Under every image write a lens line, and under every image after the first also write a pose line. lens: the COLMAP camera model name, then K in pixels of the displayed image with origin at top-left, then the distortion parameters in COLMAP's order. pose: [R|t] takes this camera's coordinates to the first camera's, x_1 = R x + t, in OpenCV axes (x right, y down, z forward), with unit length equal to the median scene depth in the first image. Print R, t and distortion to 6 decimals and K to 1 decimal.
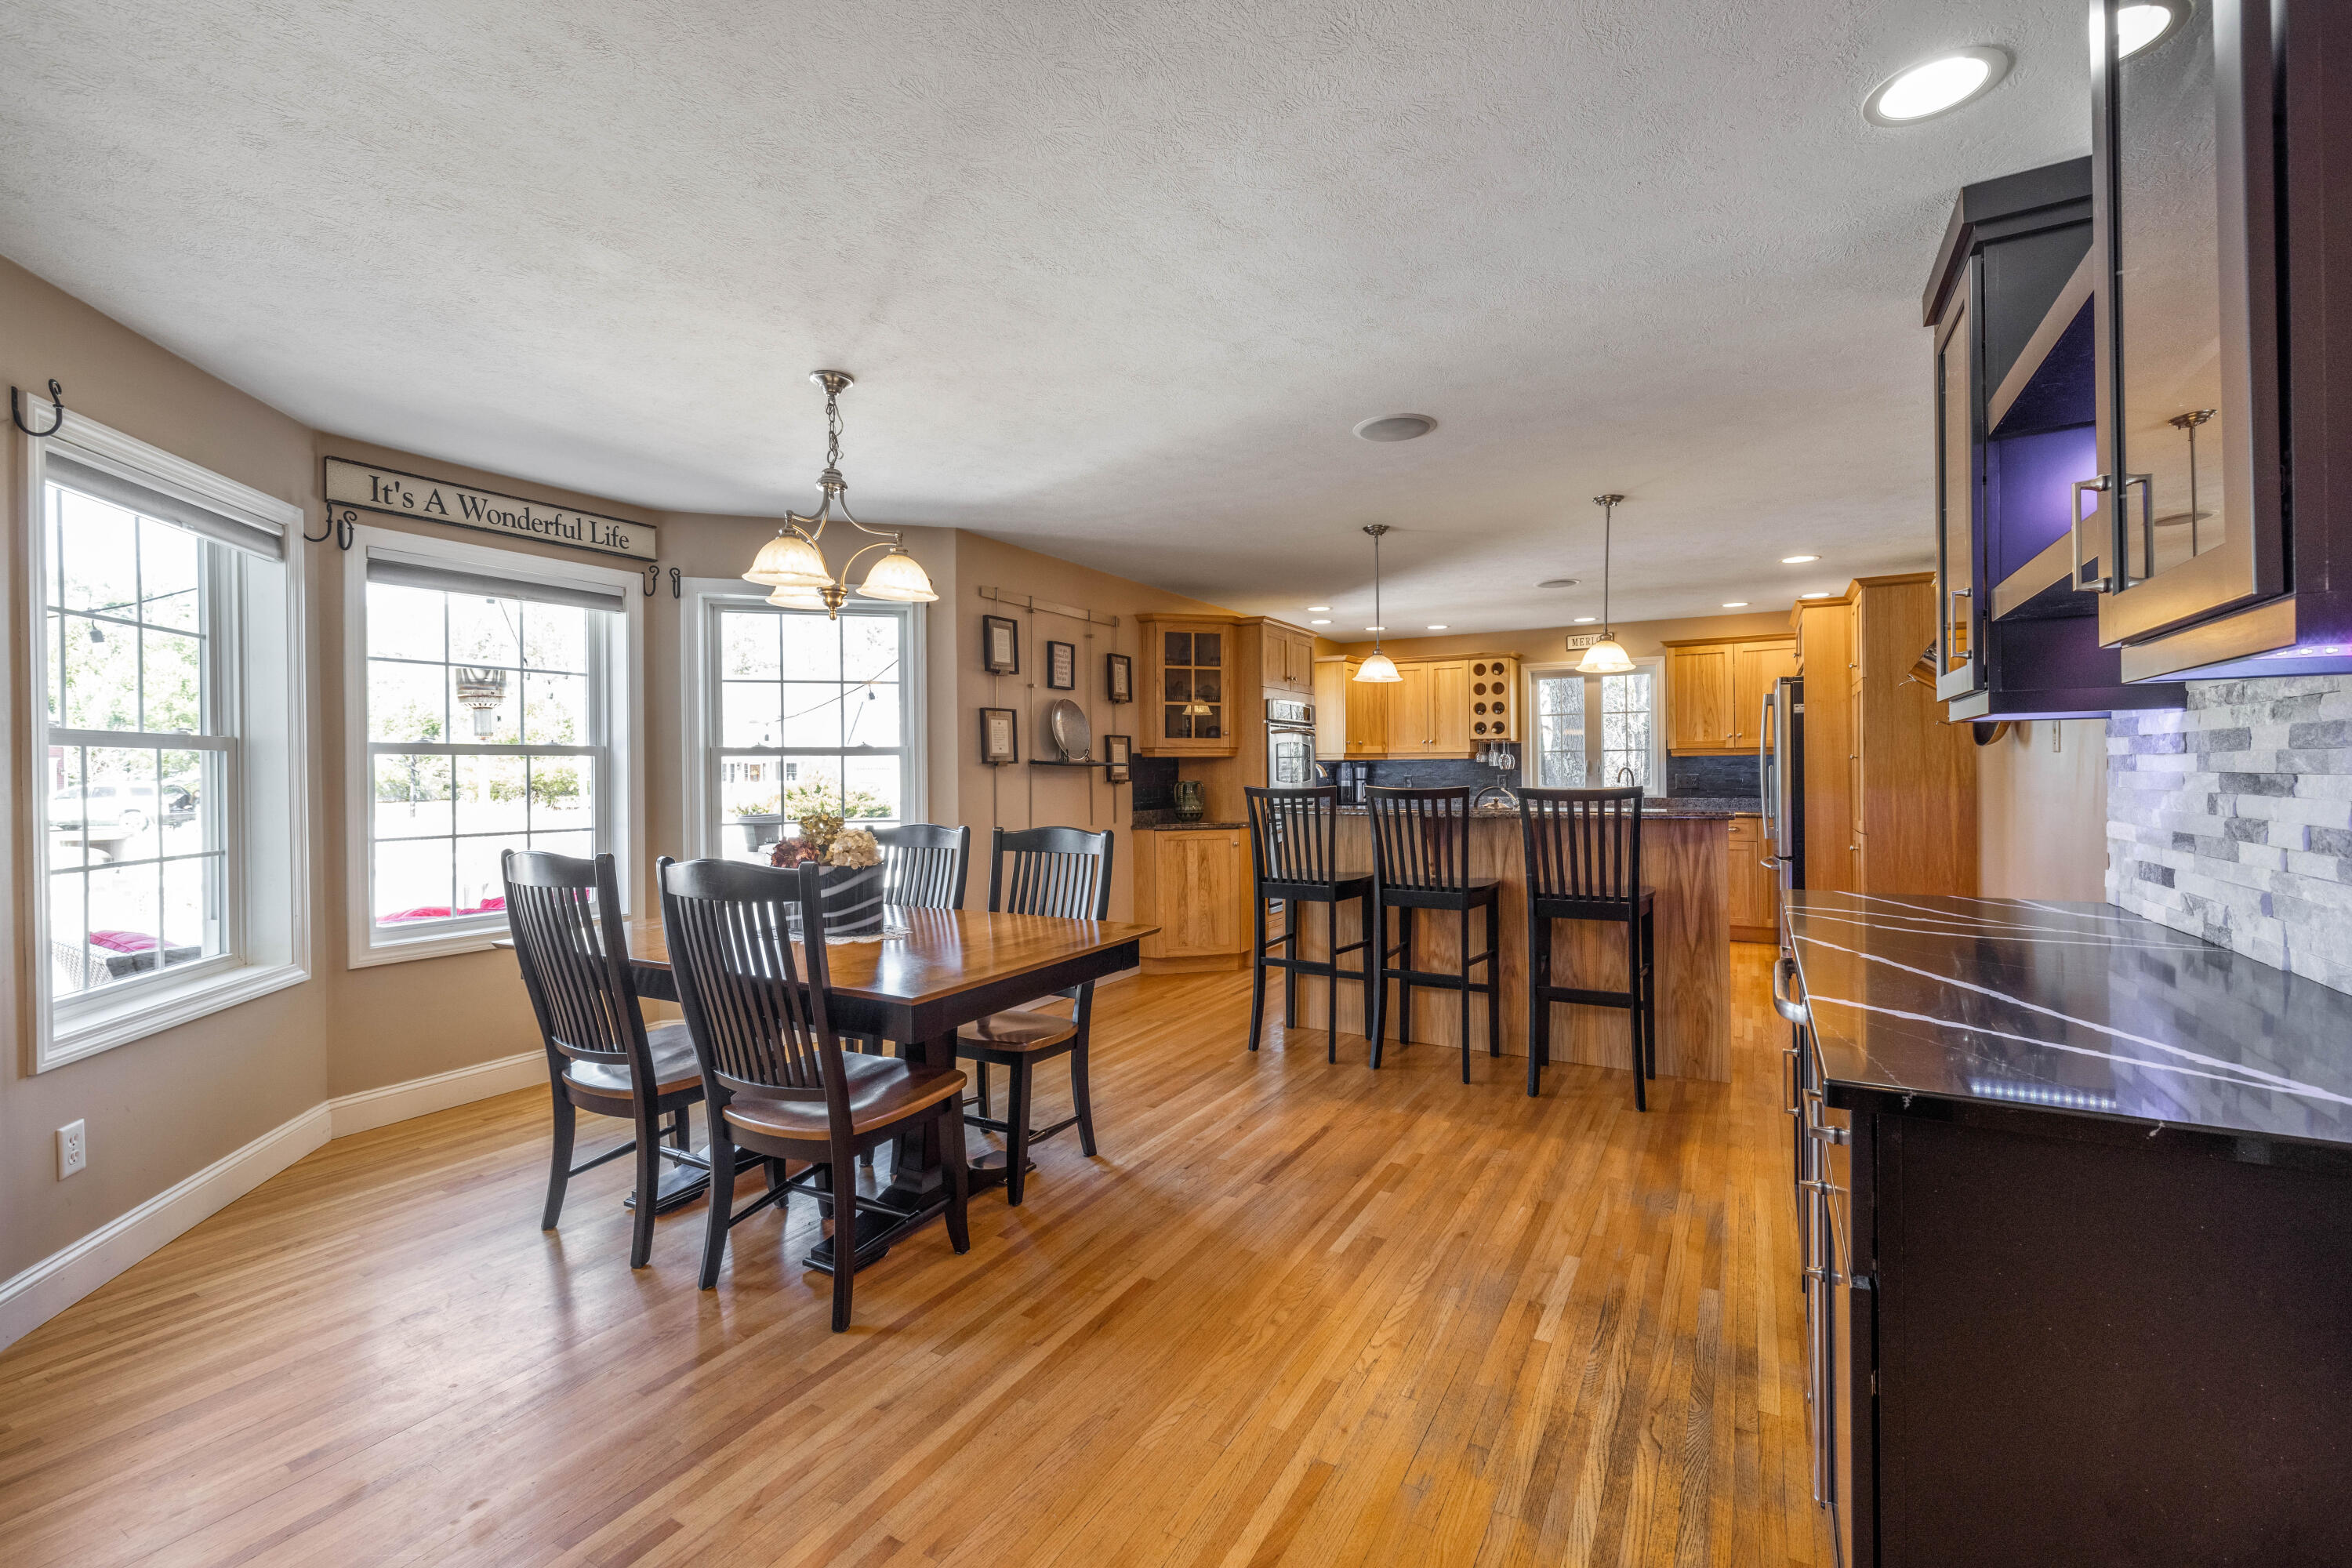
lens RADIAL K [[1001.0, 0, 1175.3], [0, 1001.0, 770.5], [0, 0, 1]] dist [-0.000440, -0.000129]
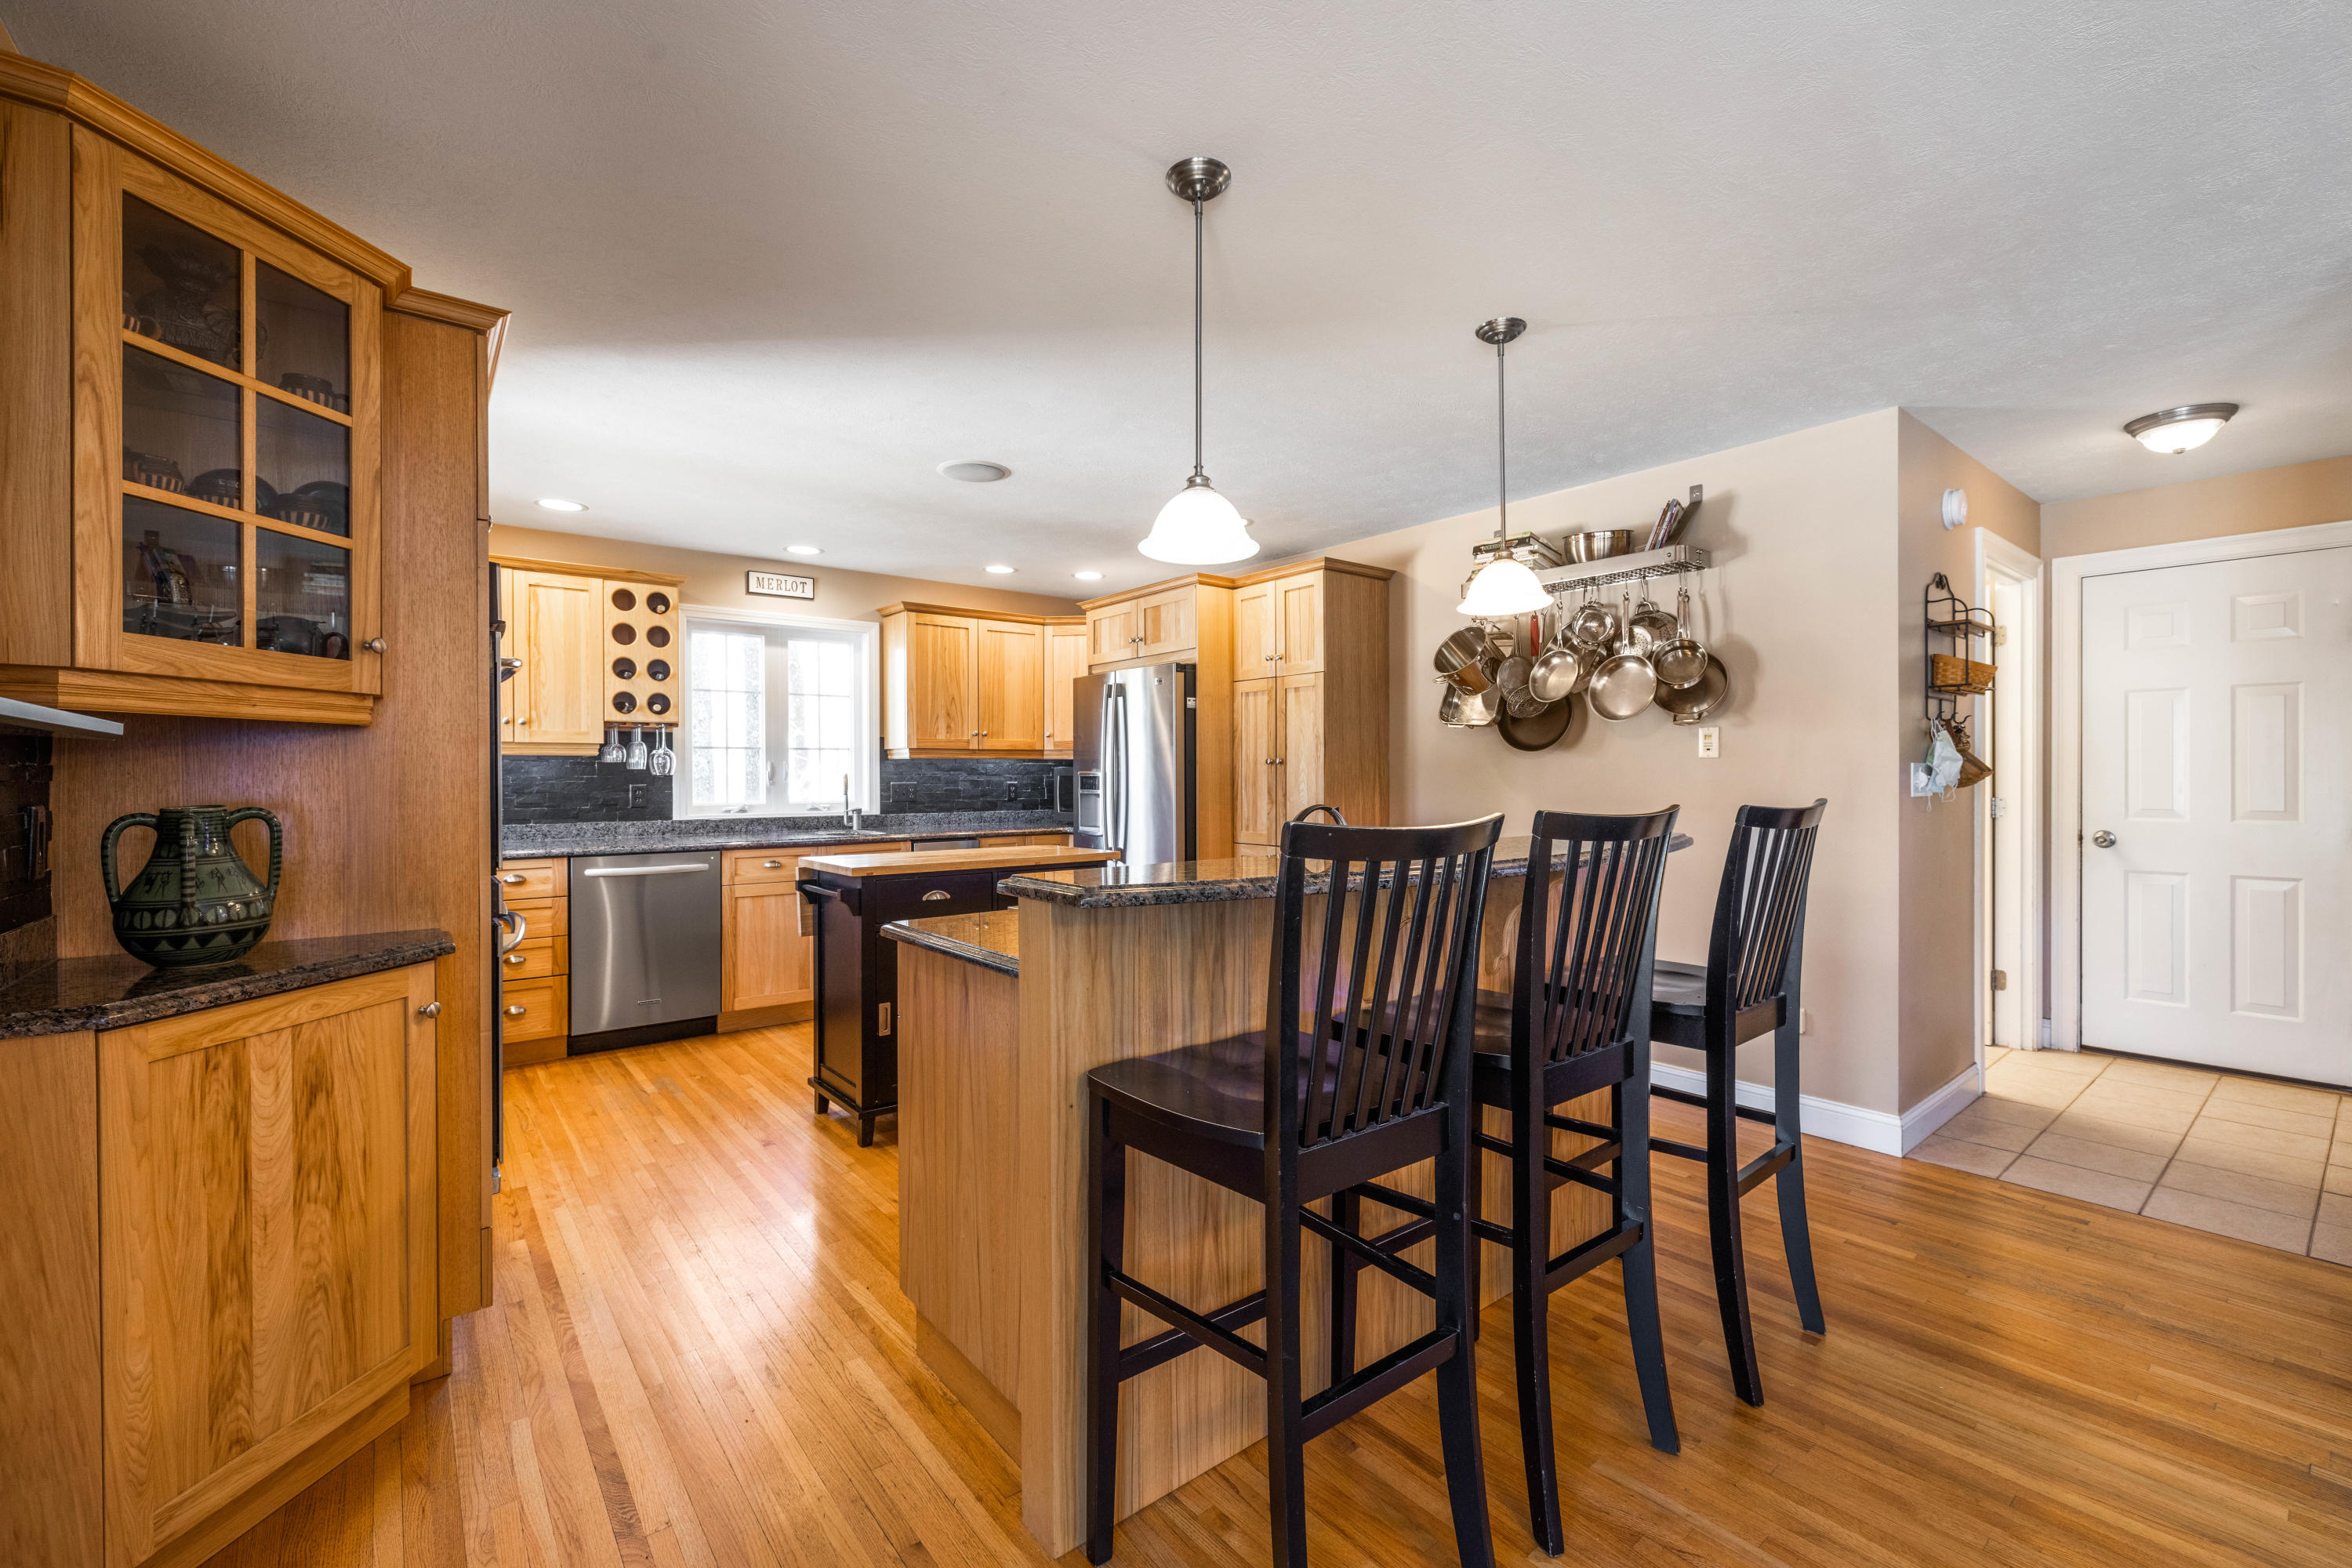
lens RADIAL K [[980.5, 0, 1174.5], [0, 980.5, 782.3], [0, 0, 1]] dist [0.001092, -0.000433]
pose [[0.367881, -0.000228, 0.929873, -0.134245], [-0.000663, 1.000000, 0.000508, 0.003673], [-0.929873, -0.000804, 0.367881, 0.677683]]
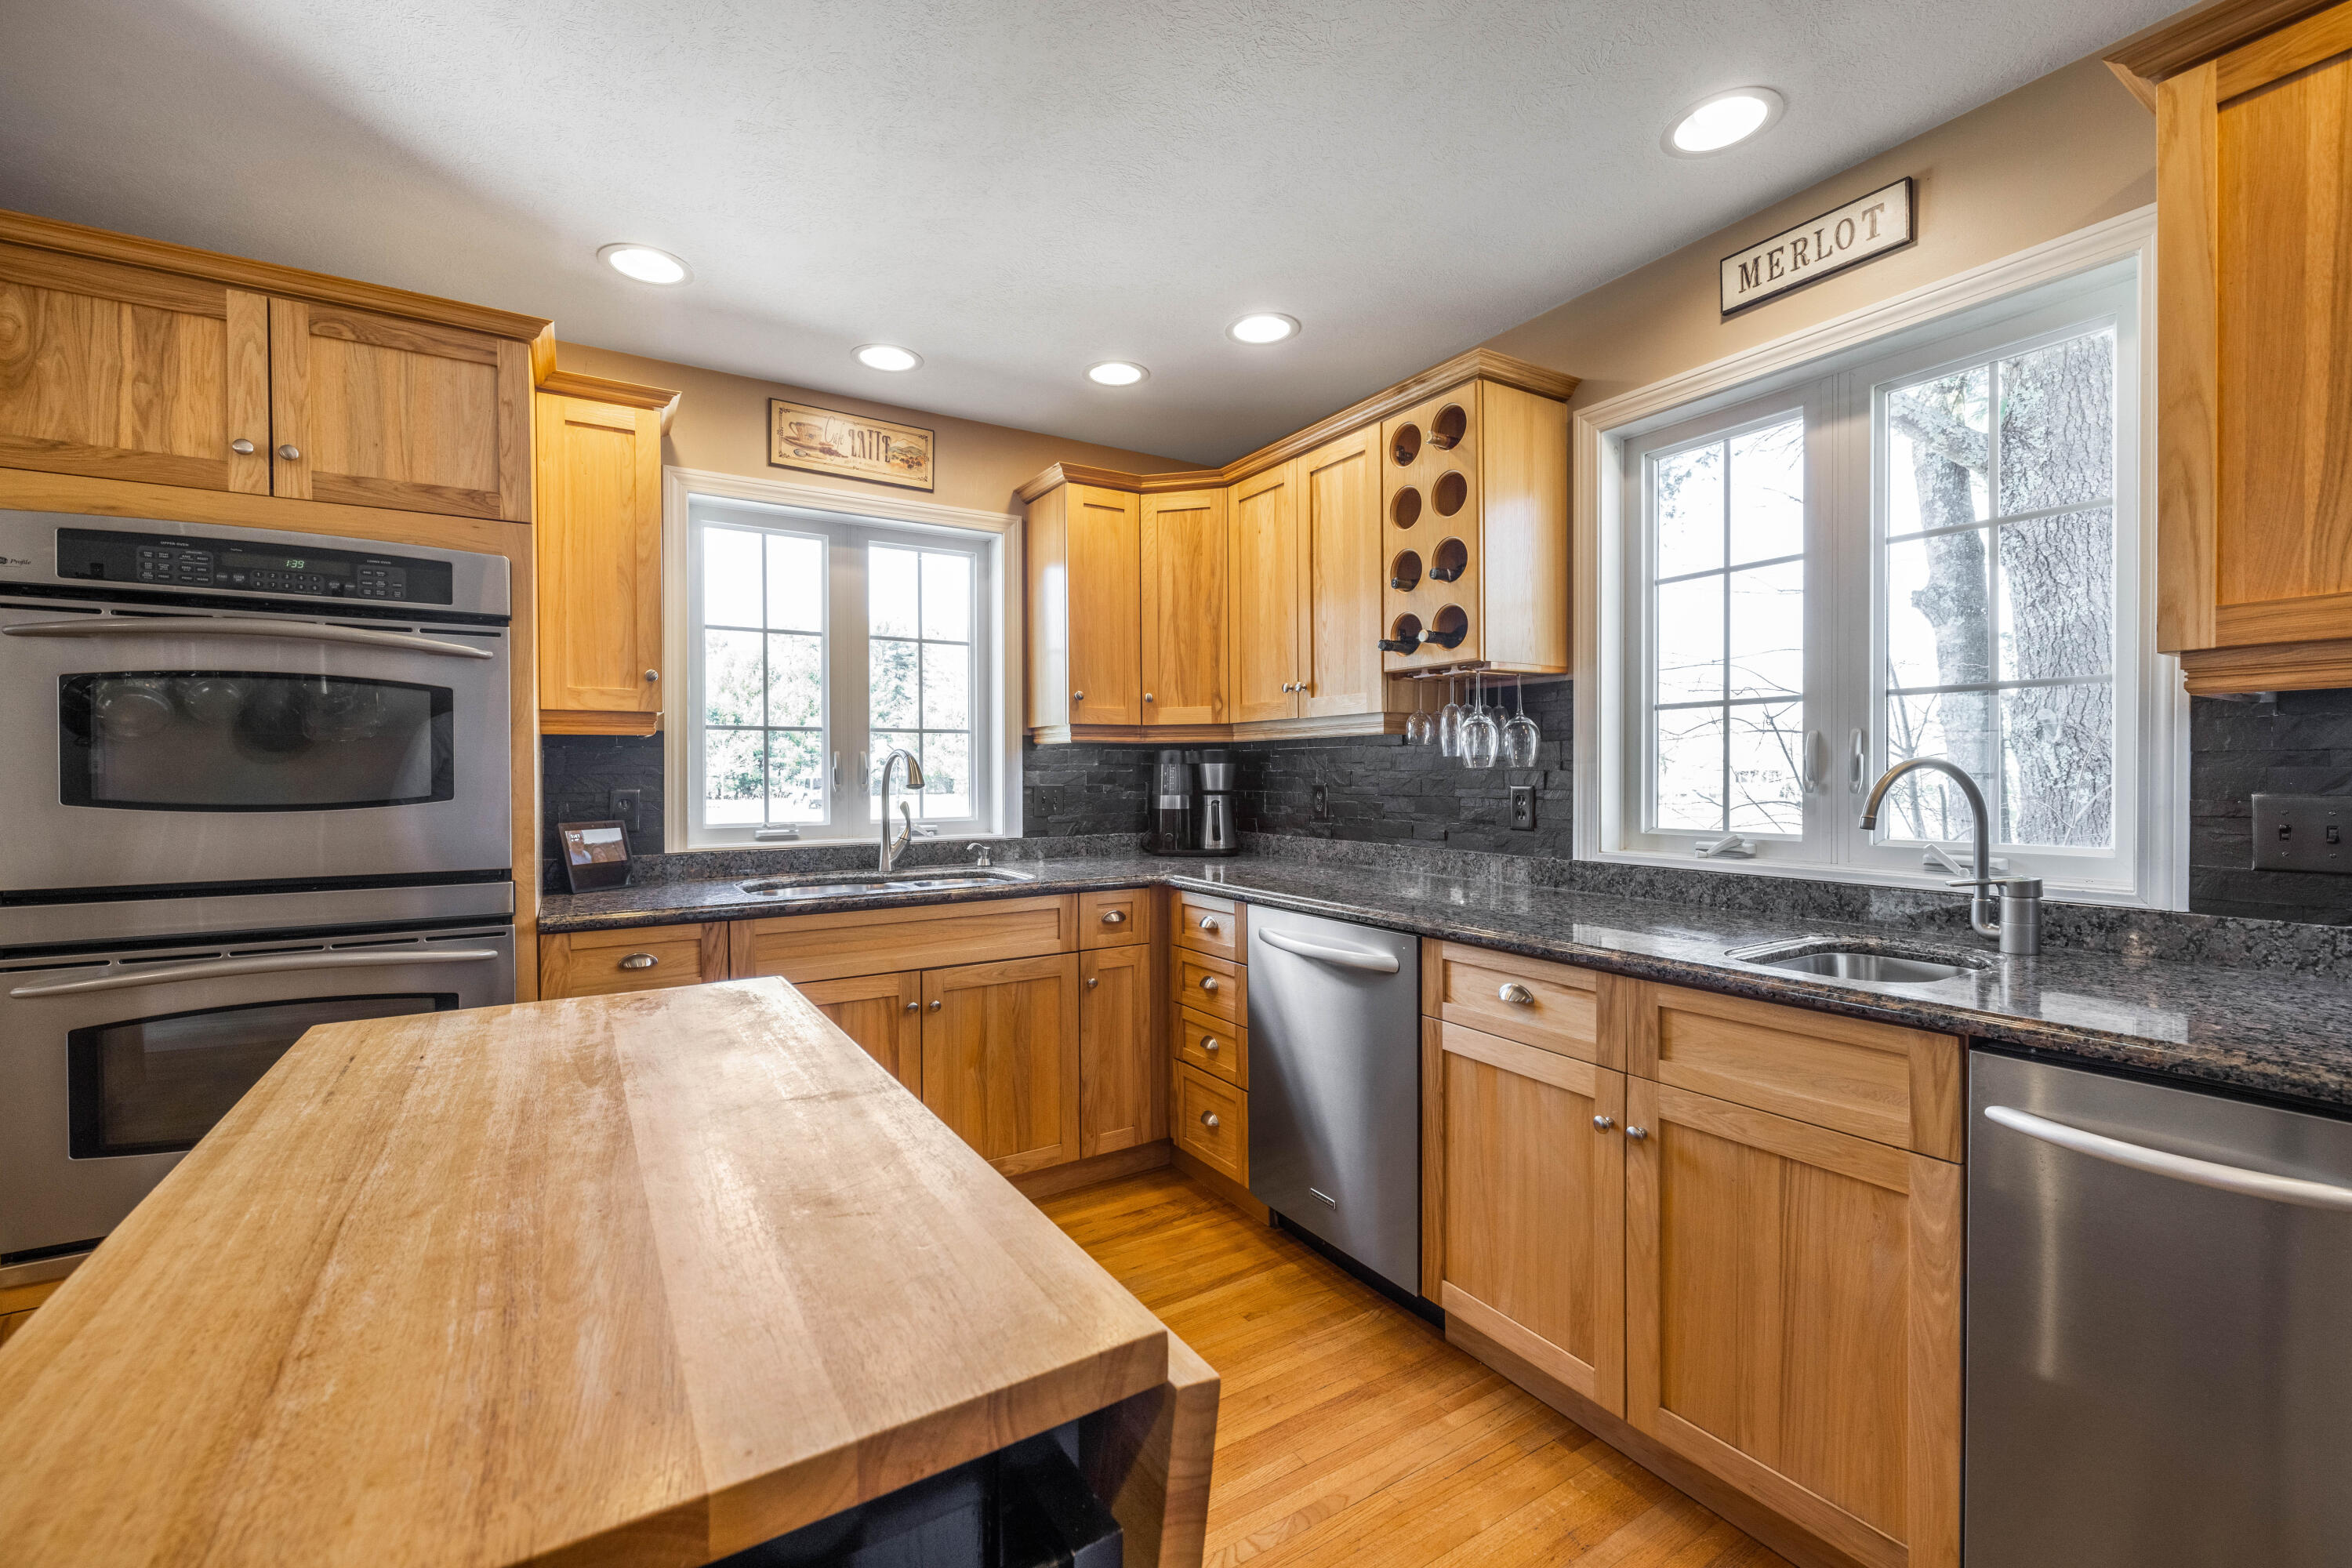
lens RADIAL K [[980.5, 0, 1174.5], [0, 980.5, 782.3], [0, 0, 1]] dist [0.001092, -0.000433]
pose [[0.881120, 0.010076, -0.472785, 0.518948], [-0.004379, 0.999904, 0.013149, -0.000224], [0.472872, -0.009516, 0.881080, 0.940484]]
